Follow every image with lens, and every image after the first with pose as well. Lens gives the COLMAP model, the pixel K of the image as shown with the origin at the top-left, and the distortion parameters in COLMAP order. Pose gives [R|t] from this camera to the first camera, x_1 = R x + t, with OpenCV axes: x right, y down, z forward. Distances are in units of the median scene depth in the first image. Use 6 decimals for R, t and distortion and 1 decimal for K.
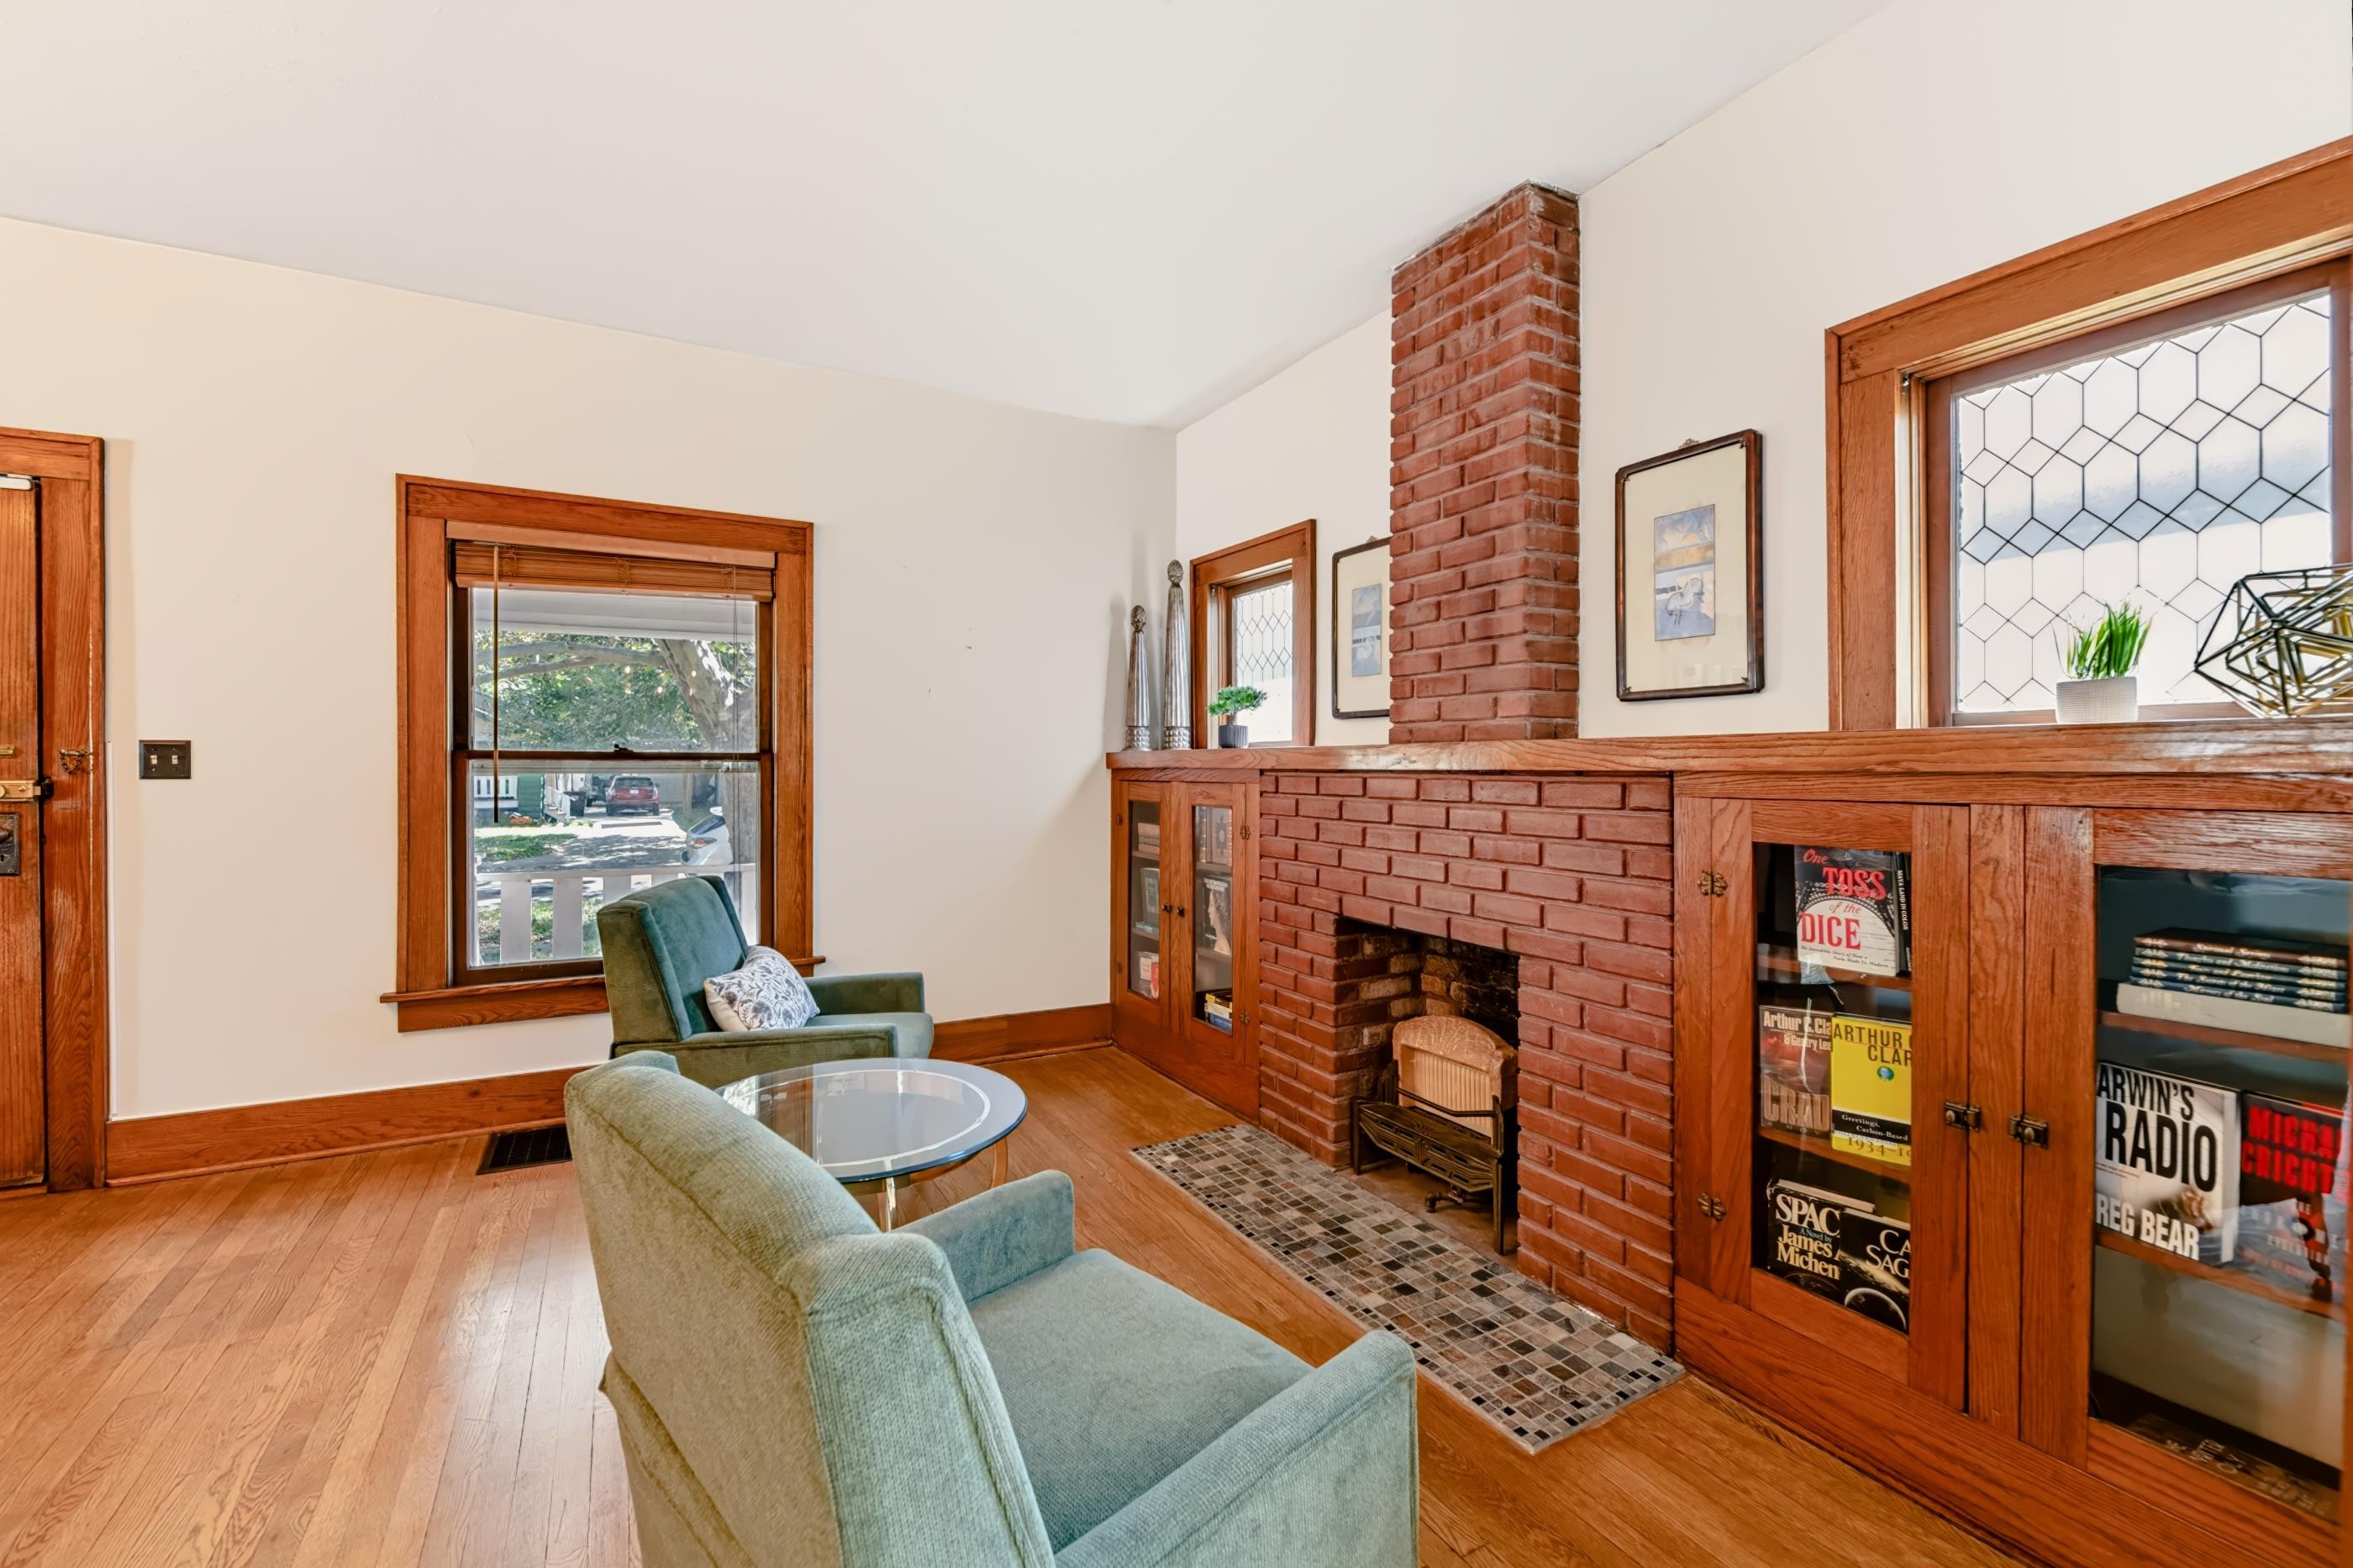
lens RADIAL K [[998.7, 0, 1174.3], [0, 998.7, 770.2], [0, 0, 1]] dist [-0.001210, -0.001591]
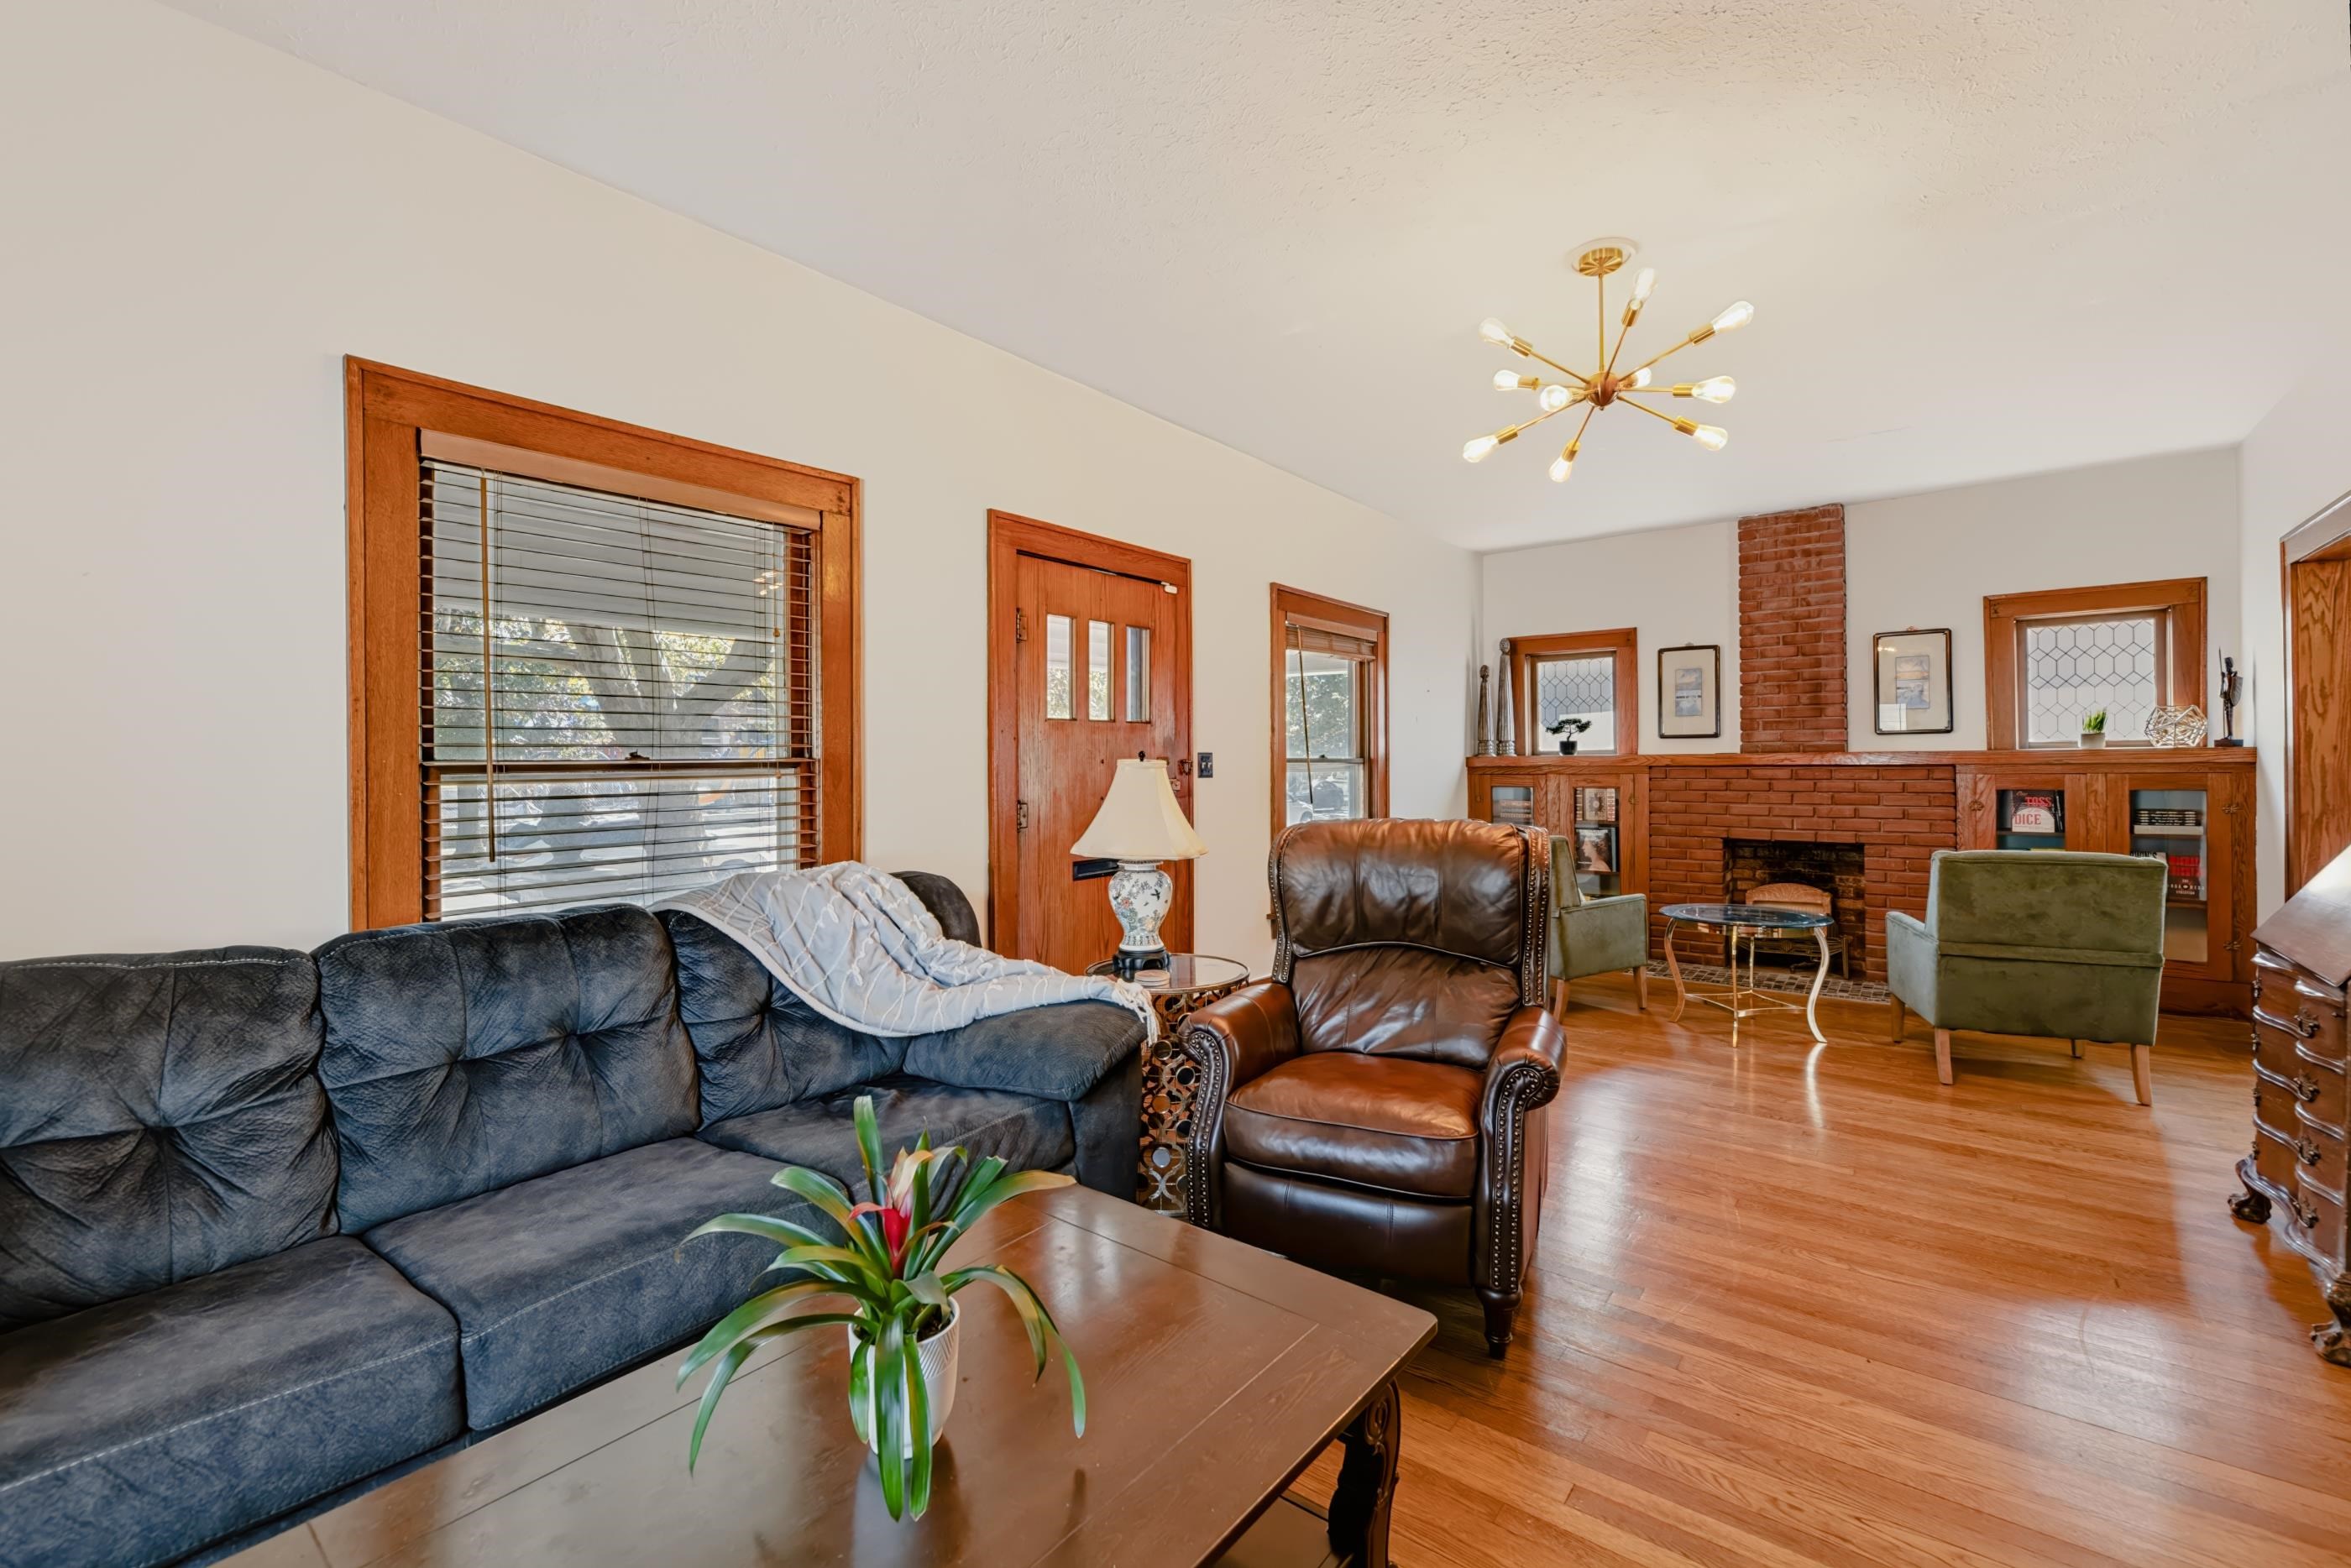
lens RADIAL K [[997.7, 0, 1180.5], [0, 997.7, 767.7], [0, 0, 1]] dist [-0.001210, -0.001591]
pose [[0.921708, -0.008751, 0.387785, -1.774622], [0.010248, 0.999946, -0.001792, -0.004267], [-0.387748, 0.005626, 0.921748, -0.458139]]
